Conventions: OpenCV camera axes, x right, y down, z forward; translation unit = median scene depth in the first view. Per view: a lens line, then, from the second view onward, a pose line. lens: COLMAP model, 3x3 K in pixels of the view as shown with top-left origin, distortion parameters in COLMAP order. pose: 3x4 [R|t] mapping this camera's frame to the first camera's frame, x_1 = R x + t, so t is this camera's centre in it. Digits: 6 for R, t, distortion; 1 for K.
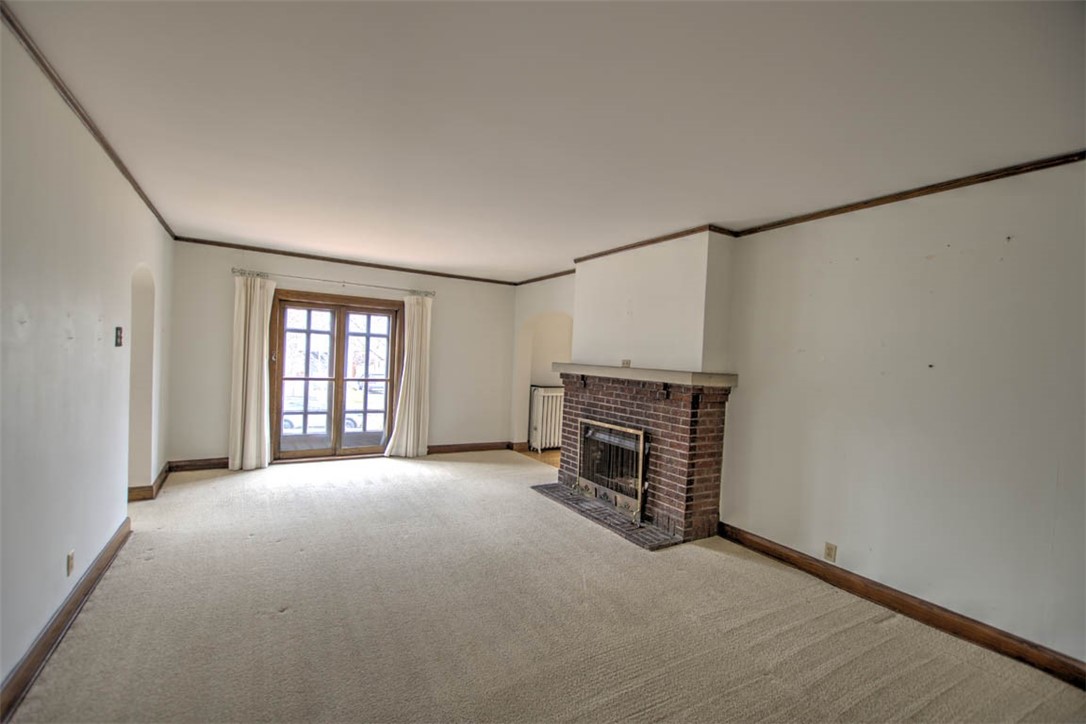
lens RADIAL K [[472.2, 0, 540.0], [0, 472.2, 370.1], [0, 0, 1]] dist [0.000992, 0.000244]
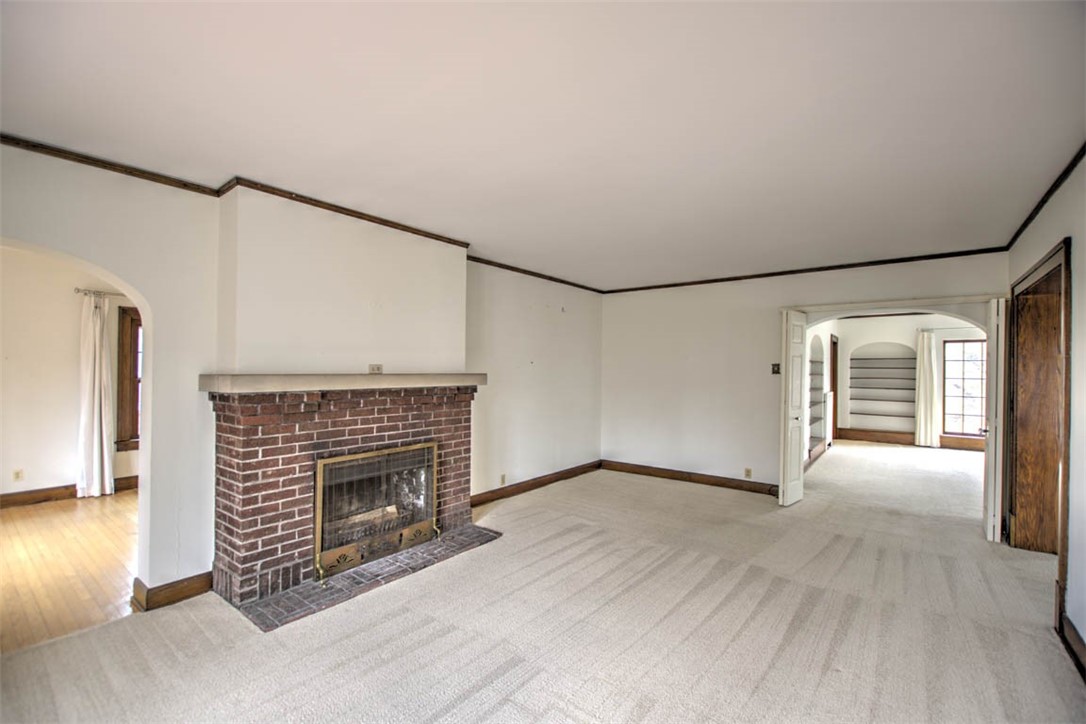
lens RADIAL K [[472.2, 0, 540.2], [0, 472.2, 365.0], [0, 0, 1]] dist [0.000992, 0.000244]
pose [[-0.373580, -0.041624, 0.926663, -0.926028], [-0.002246, 0.999030, 0.043970, -0.080010], [-0.927595, 0.014345, -0.373312, 1.495162]]
